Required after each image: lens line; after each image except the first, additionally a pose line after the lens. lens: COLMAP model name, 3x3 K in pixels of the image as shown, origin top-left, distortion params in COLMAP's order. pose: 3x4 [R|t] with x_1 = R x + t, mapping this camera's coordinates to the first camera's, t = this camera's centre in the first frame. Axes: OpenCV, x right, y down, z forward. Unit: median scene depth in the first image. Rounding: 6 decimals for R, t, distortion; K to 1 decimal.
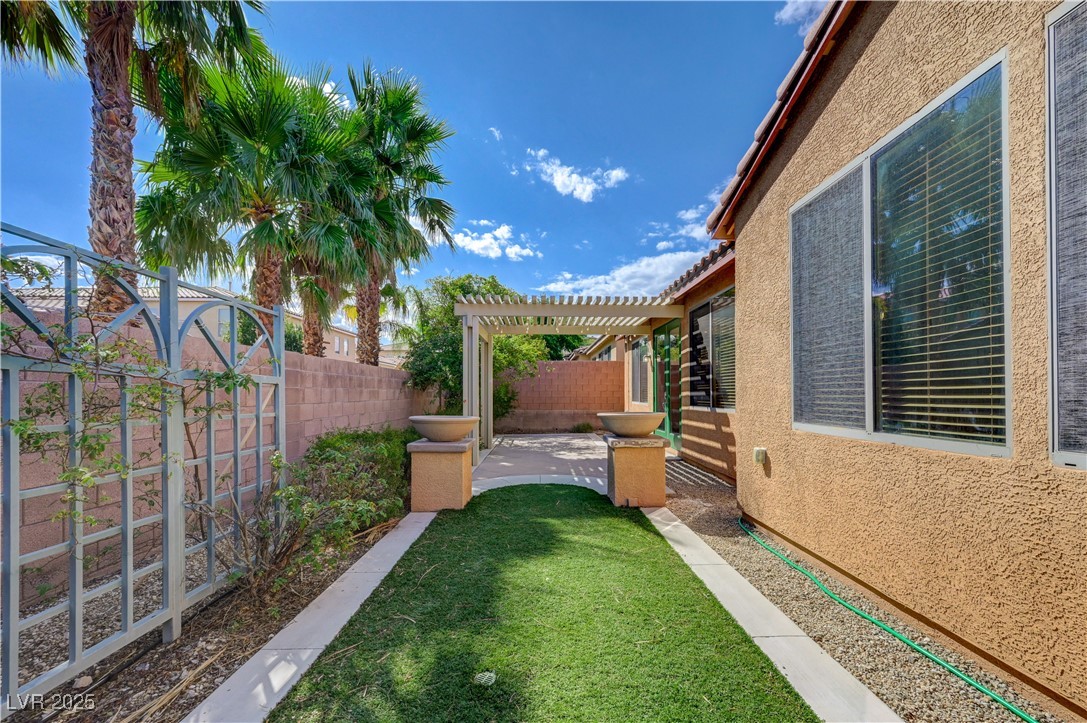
lens RADIAL K [[434.8, 0, 552.9], [0, 434.8, 387.7], [0, 0, 1]] dist [0.012060, 0.000042]
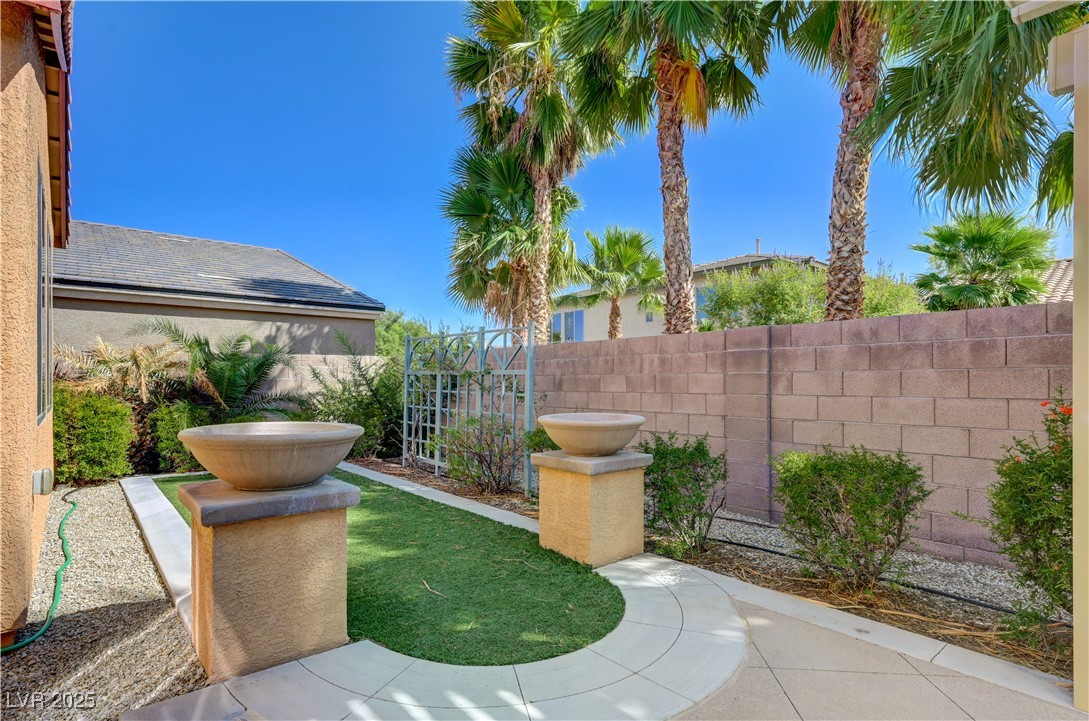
lens RADIAL K [[550.2, 0, 562.9], [0, 550.2, 383.4], [0, 0, 1]] dist [0.000277, 0.000224]
pose [[-0.764138, 0.004198, -0.645039, 0.295277], [0.010906, 0.999920, -0.006411, 0.021080], [0.644961, -0.011934, -0.764122, 1.516891]]
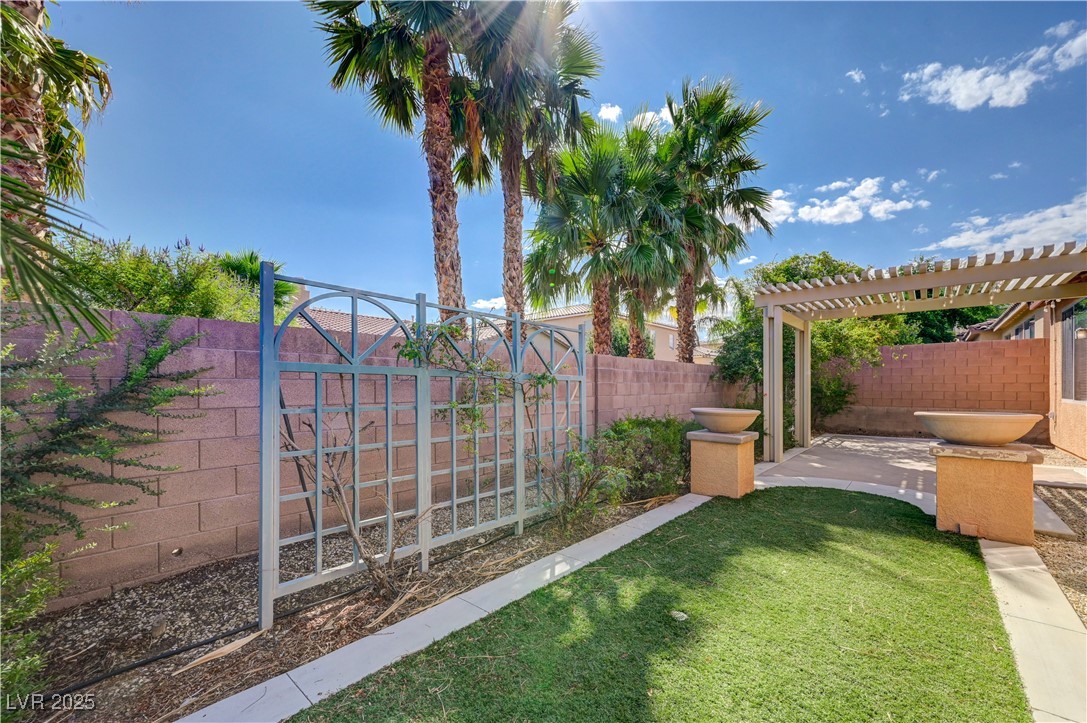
lens RADIAL K [[434.8, 0, 552.9], [0, 434.8, 387.7], [0, 0, 1]] dist [0.012060, 0.000042]
pose [[0.738484, 0.001617, -0.674269, 0.148366], [0.009258, 0.999879, 0.012538, -0.002696], [0.674207, -0.015502, 0.738380, -0.055323]]
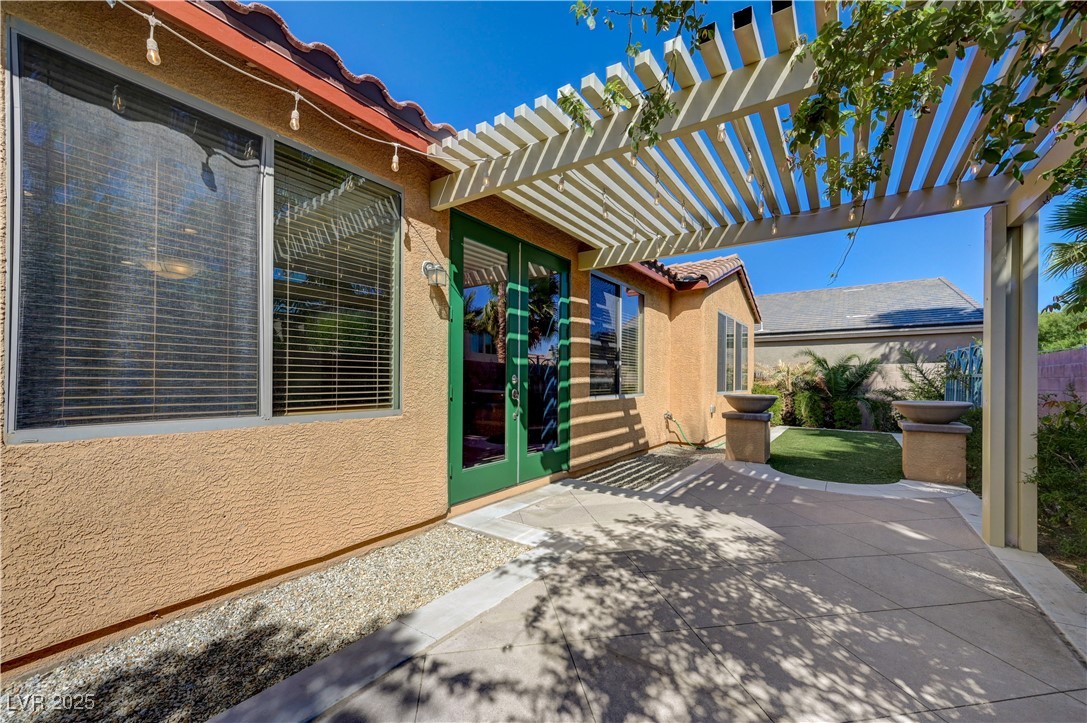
lens RADIAL K [[436.7, 0, 546.1], [0, 436.7, 380.6], [0, 0, 1]] dist [0.001799, 0.000203]
pose [[-0.807268, -0.001961, 0.590182, -0.106473], [-0.011614, 0.999854, -0.012565, 0.035649], [-0.590071, -0.016998, -0.807172, 2.380183]]
